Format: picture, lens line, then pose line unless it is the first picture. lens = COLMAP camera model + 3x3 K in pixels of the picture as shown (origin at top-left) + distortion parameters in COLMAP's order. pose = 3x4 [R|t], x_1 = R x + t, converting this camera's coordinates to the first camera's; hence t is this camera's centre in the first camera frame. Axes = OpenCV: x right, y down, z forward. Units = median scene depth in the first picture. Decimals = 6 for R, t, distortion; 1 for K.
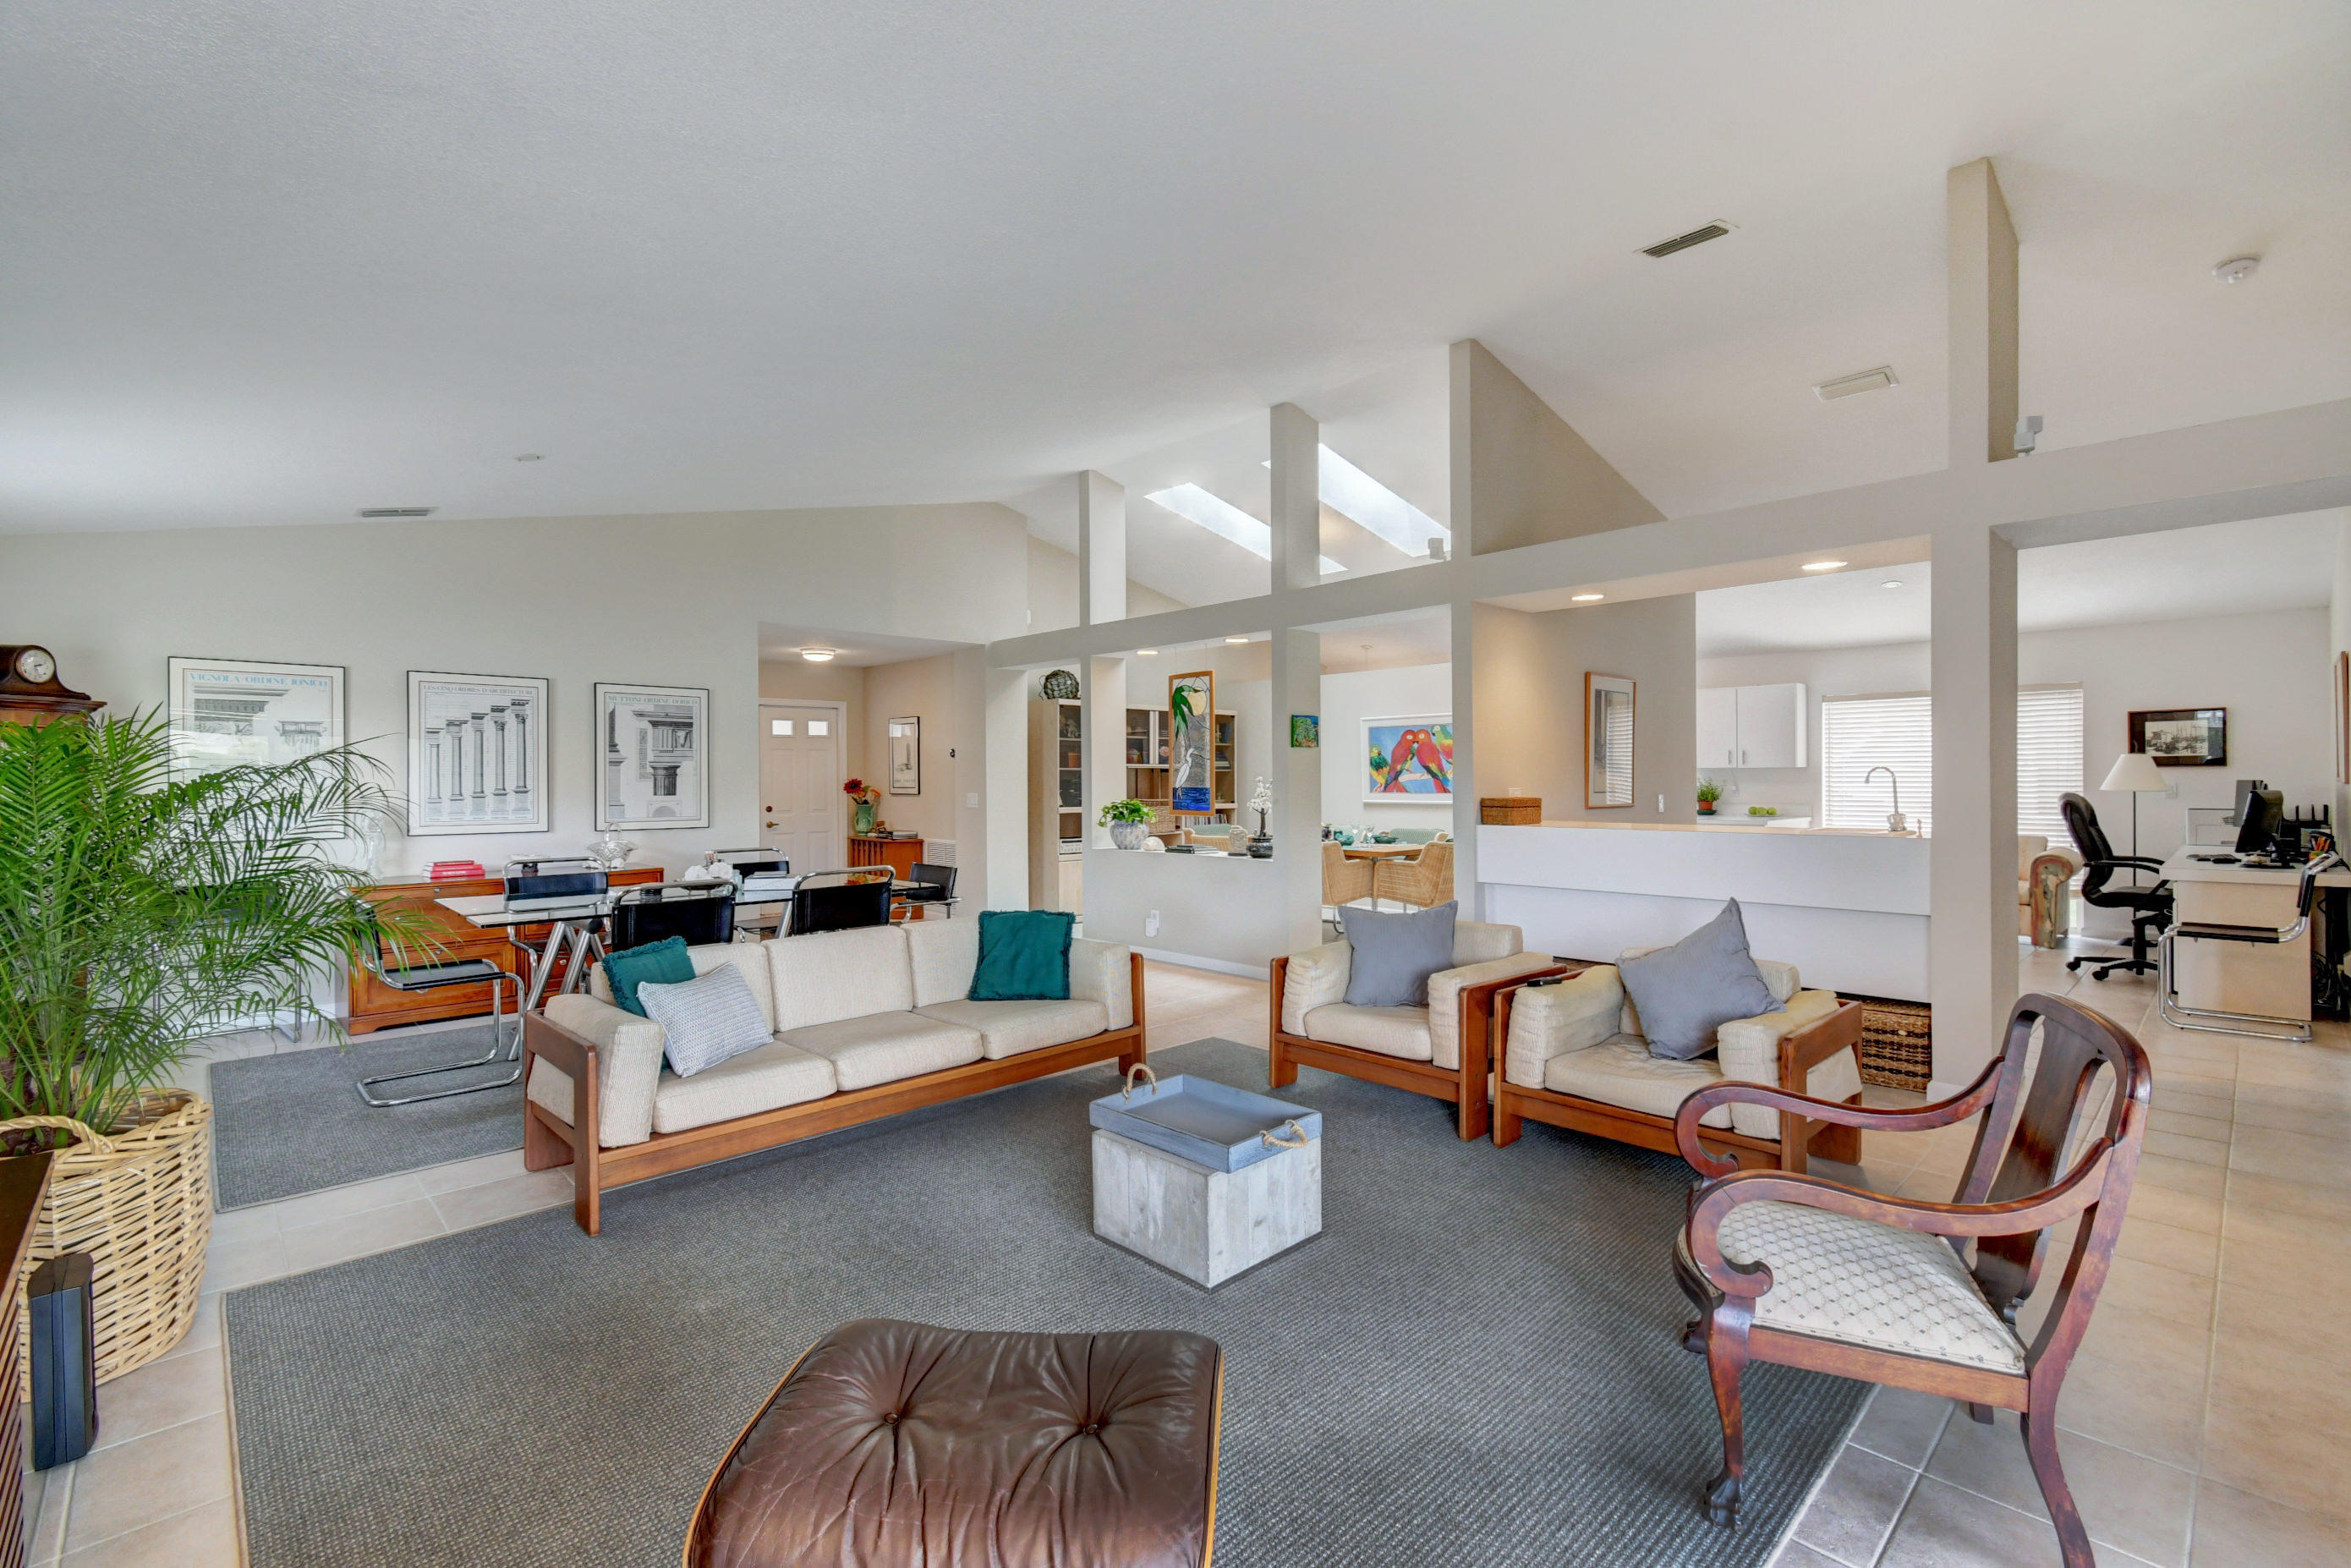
lens RADIAL K [[1038.8, 0, 1162.8], [0, 1038.8, 778.4], [0, 0, 1]] dist [0.006778, -0.005630]
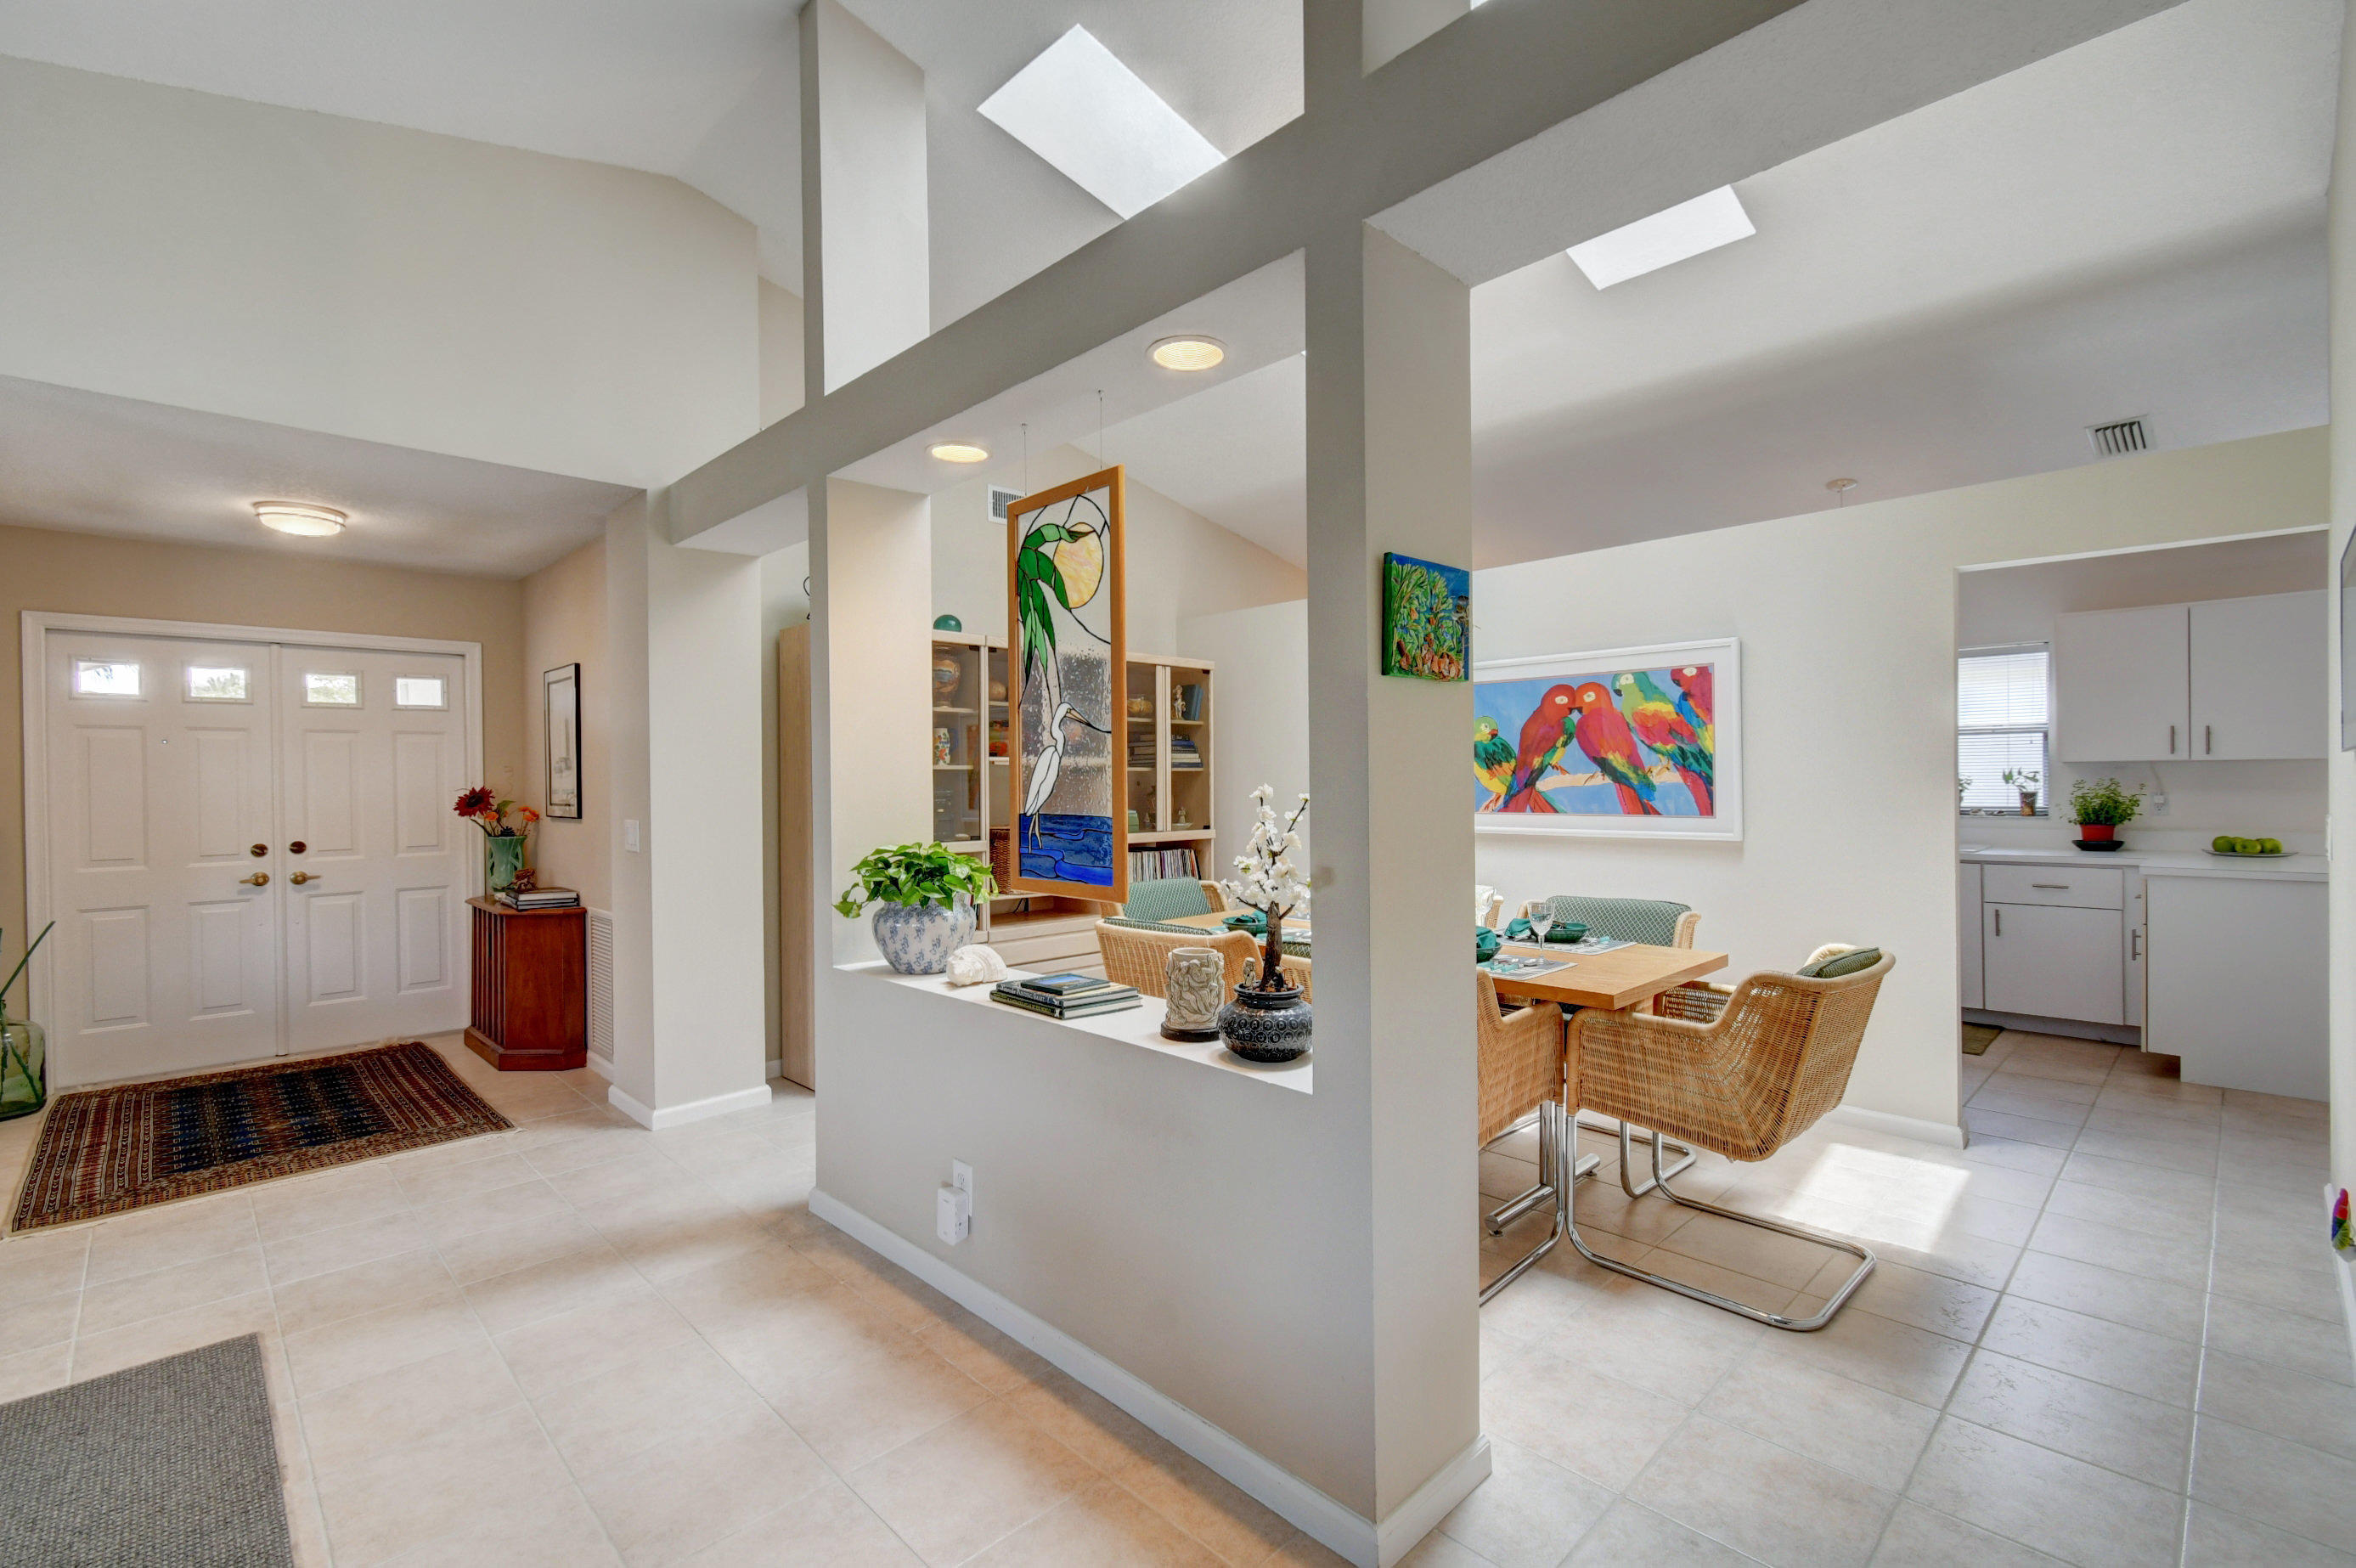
lens RADIAL K [[1041.0, 0, 1186.7], [0, 1041.0, 787.0], [0, 0, 1]] dist [0.006778, -0.005630]
pose [[0.999579, -0.003591, 0.028791, 0.048795], [0.003421, 0.999976, 0.005955, -0.002111], [-0.028811, -0.005854, 0.999568, 0.541575]]
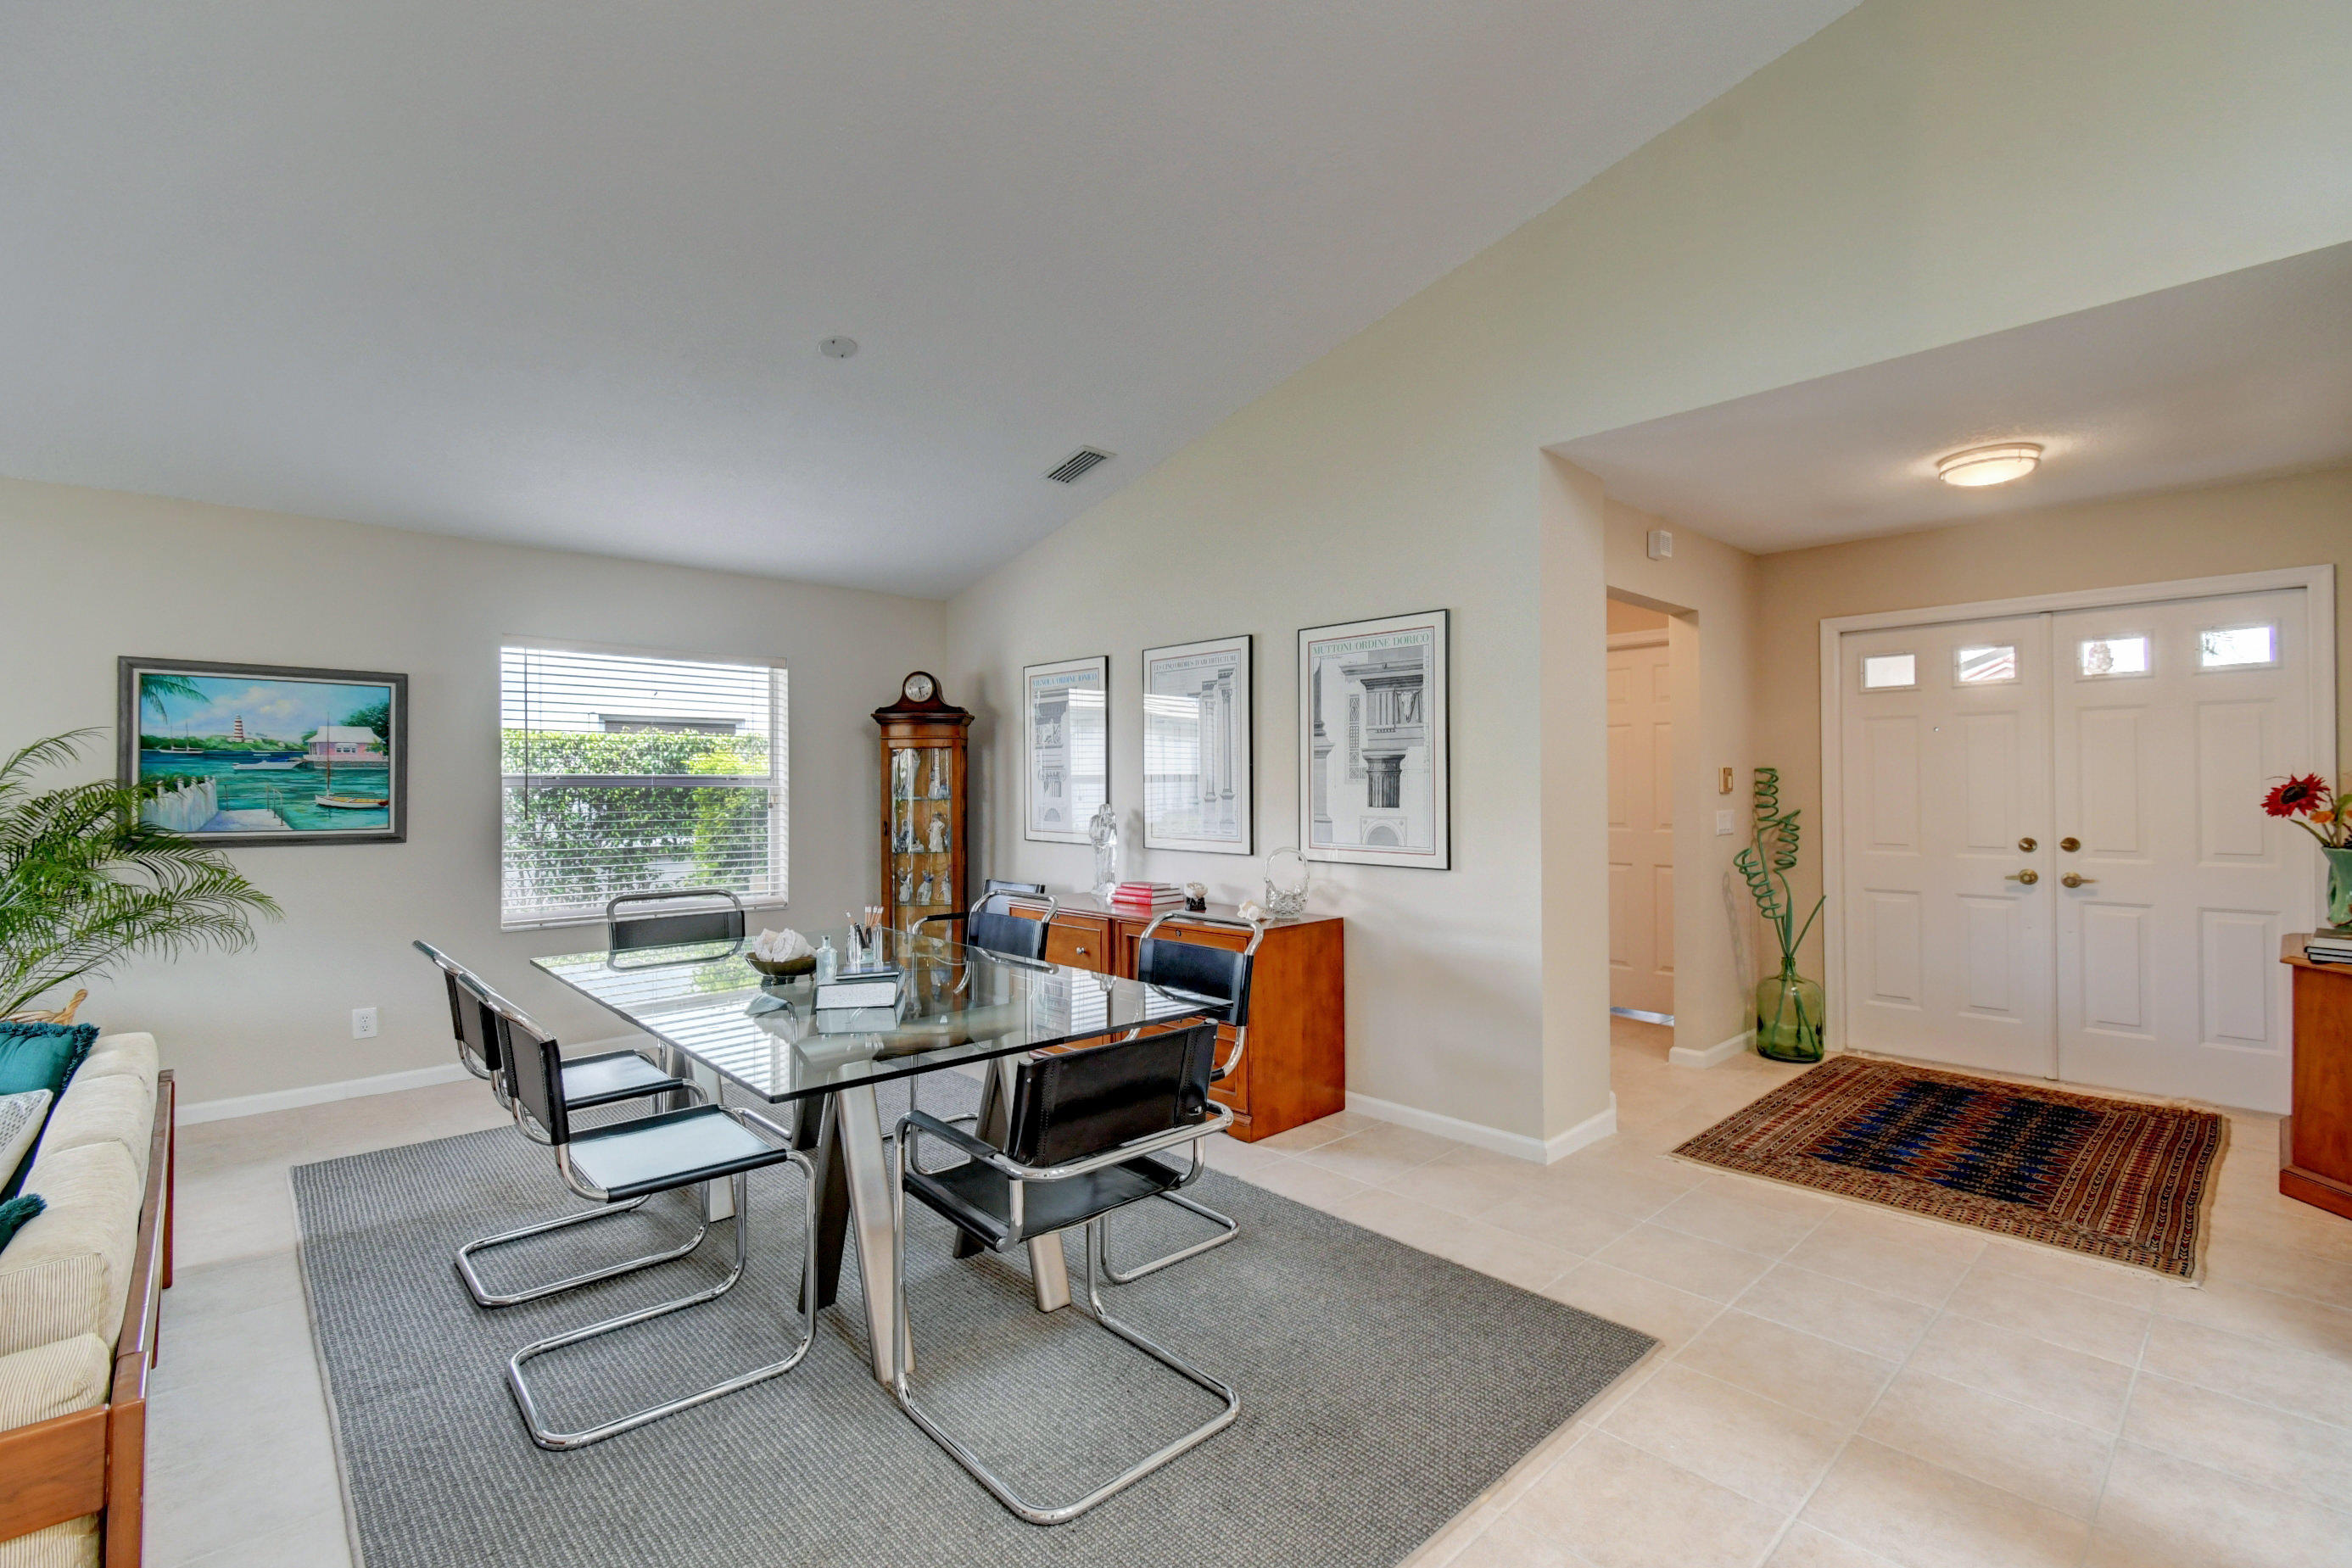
lens RADIAL K [[1039.1, 0, 1166.4], [0, 1039.1, 777.5], [0, 0, 1]] dist [0.006778, -0.005630]
pose [[-0.010431, -0.003706, -0.999939, 0.076471], [0.003969, 0.999985, -0.003748, 0.001148], [0.999938, -0.004008, -0.010416, 0.706741]]
